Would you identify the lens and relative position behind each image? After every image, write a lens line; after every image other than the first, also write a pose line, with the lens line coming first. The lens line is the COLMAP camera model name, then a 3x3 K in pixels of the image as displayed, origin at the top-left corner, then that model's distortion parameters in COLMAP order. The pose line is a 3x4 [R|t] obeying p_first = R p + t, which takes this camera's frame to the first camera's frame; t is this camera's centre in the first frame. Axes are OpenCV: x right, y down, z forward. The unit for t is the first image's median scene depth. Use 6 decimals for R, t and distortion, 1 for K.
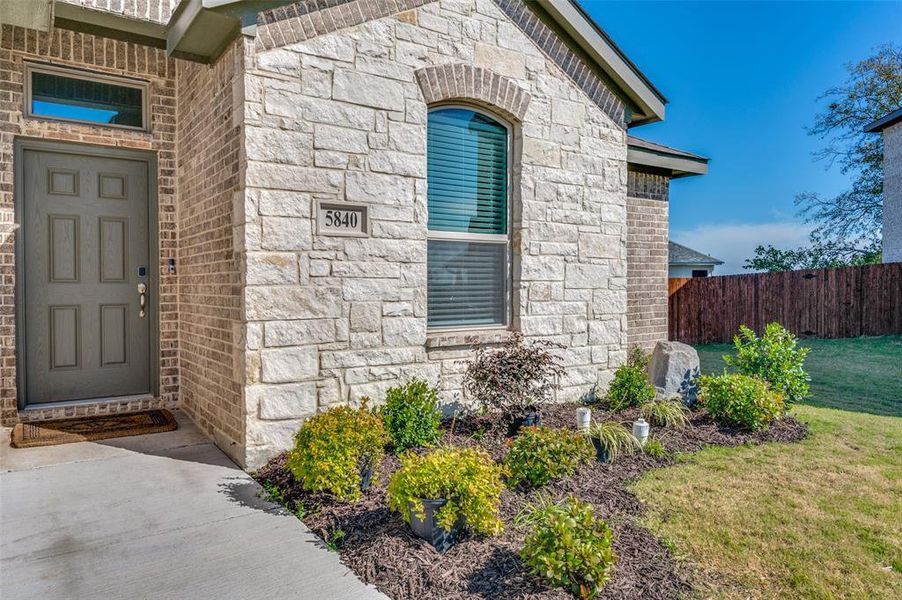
lens RADIAL K [[620.0, 0, 451.0], [0, 620.0, 300.0], [0, 0, 1]] dist [-0.003144, -0.000619]
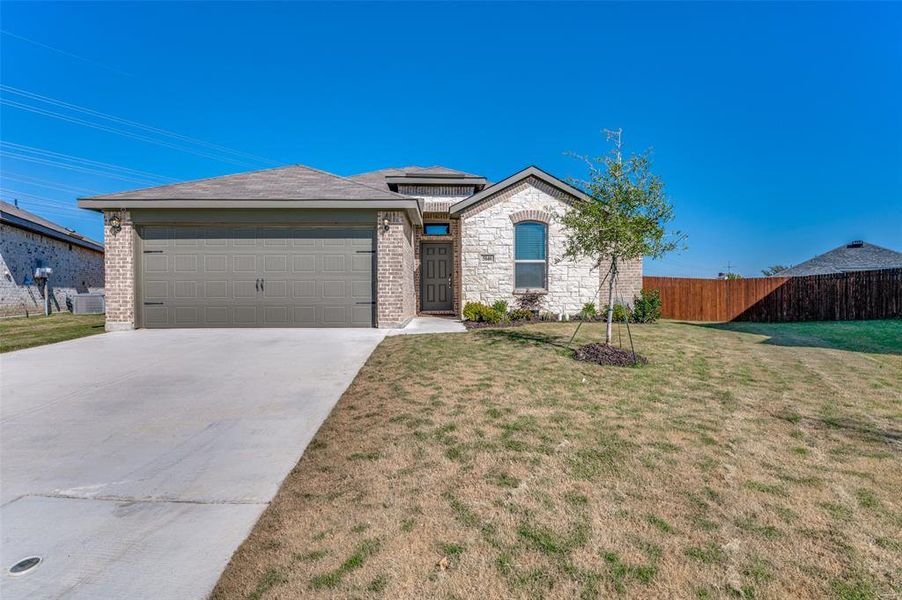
lens RADIAL K [[401.7, 0, 453.4], [0, 401.7, 294.4], [0, 0, 1]] dist [0.000370, 0.000029]
pose [[0.842316, 0.000057, -0.538984, 0.891433], [-0.009457, 0.999848, -0.014673, 0.116537], [0.538901, 0.017457, 0.842188, -1.074835]]
